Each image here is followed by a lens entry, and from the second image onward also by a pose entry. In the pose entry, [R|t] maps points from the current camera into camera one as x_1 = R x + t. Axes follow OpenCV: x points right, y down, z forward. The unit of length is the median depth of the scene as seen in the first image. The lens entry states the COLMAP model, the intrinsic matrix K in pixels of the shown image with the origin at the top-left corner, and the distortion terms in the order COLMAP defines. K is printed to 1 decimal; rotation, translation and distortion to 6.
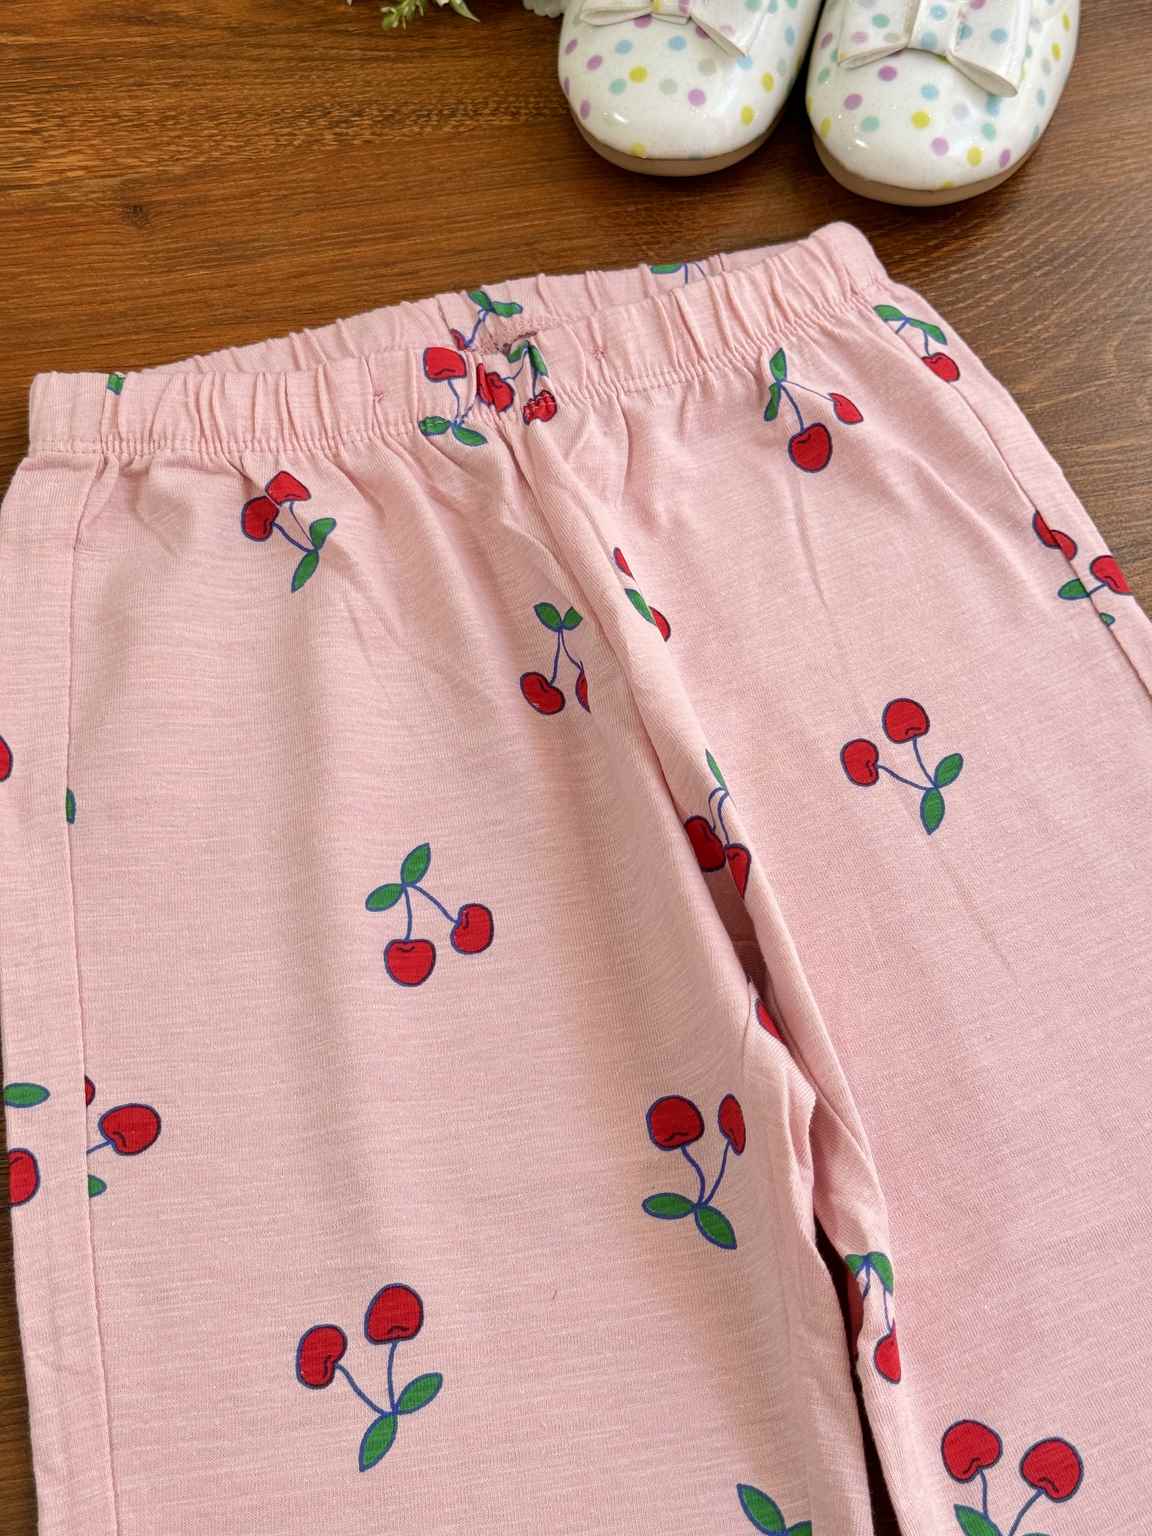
lens RADIAL K [[2123.3, 0, 576.0], [0, 2123.3, 768.0], [0, 0, 1]] dist [0.197725, -0.471942]
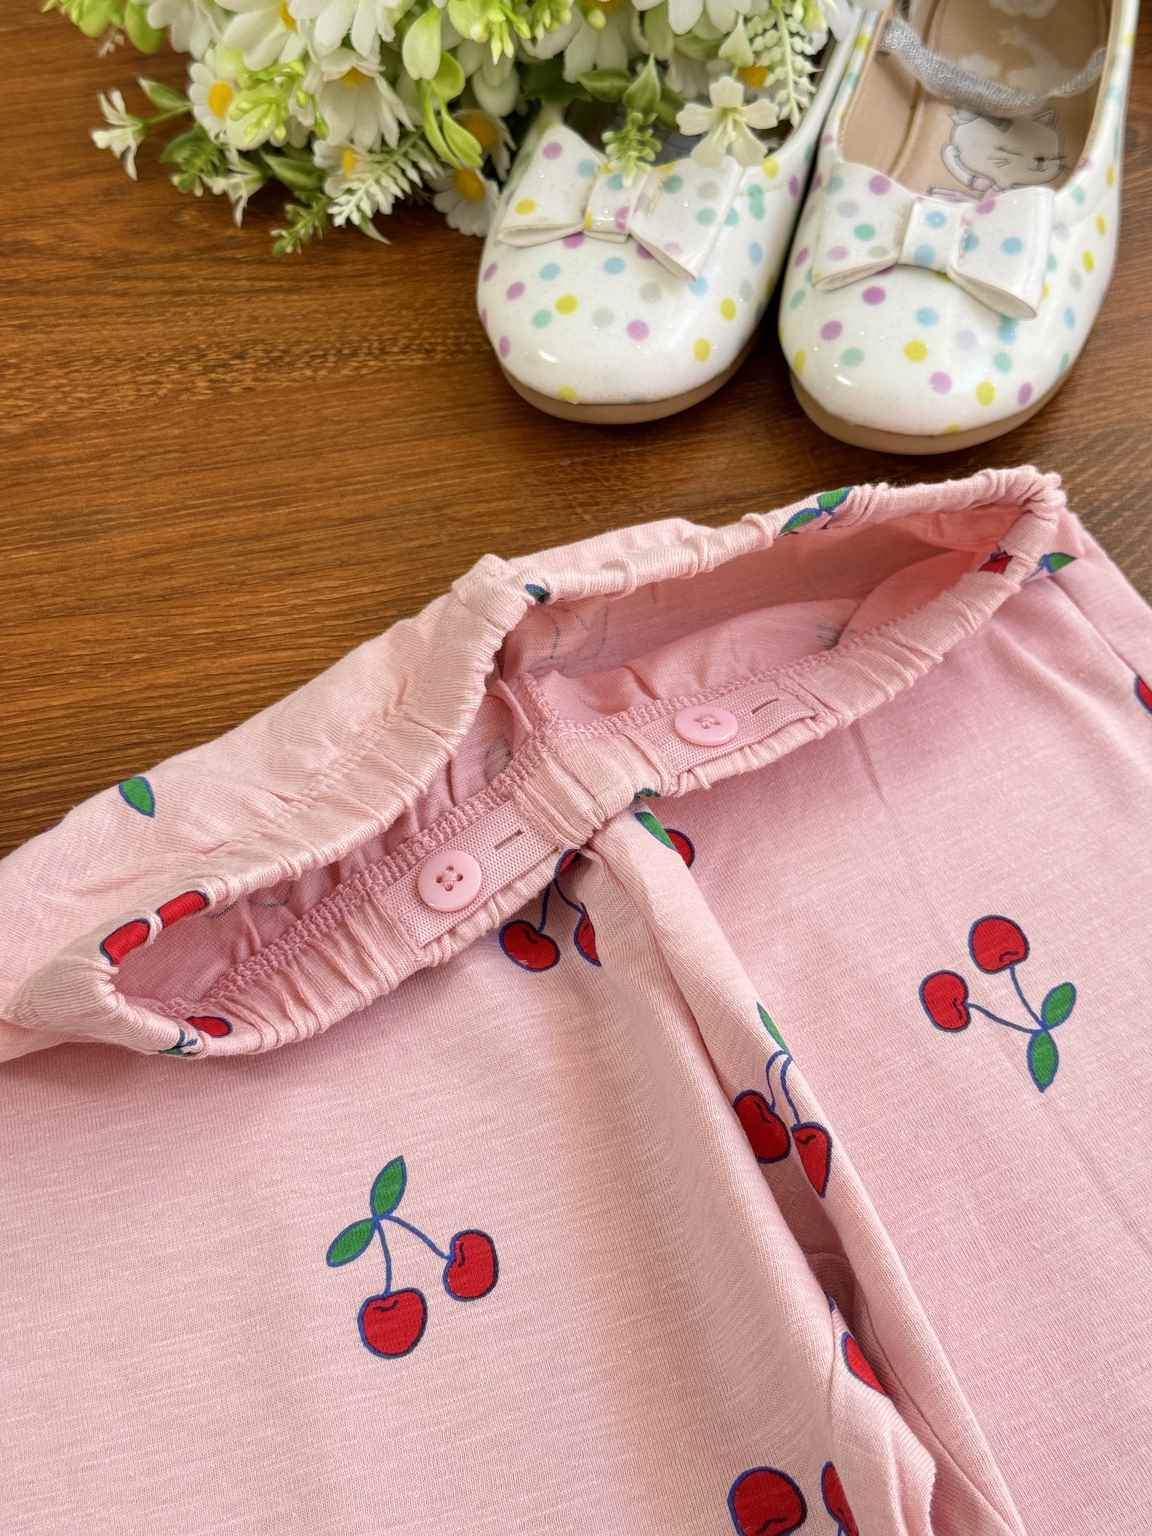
lens RADIAL K [[2123.3, 0, 576.0], [0, 2123.3, 768.0], [0, 0, 1]] dist [0.197725, -0.471942]
pose [[0.998358, -0.013138, -0.055764, 0.073443], [0.008559, 0.996631, -0.081573, -0.078620], [0.056648, 0.080962, 0.995106, 0.203082]]
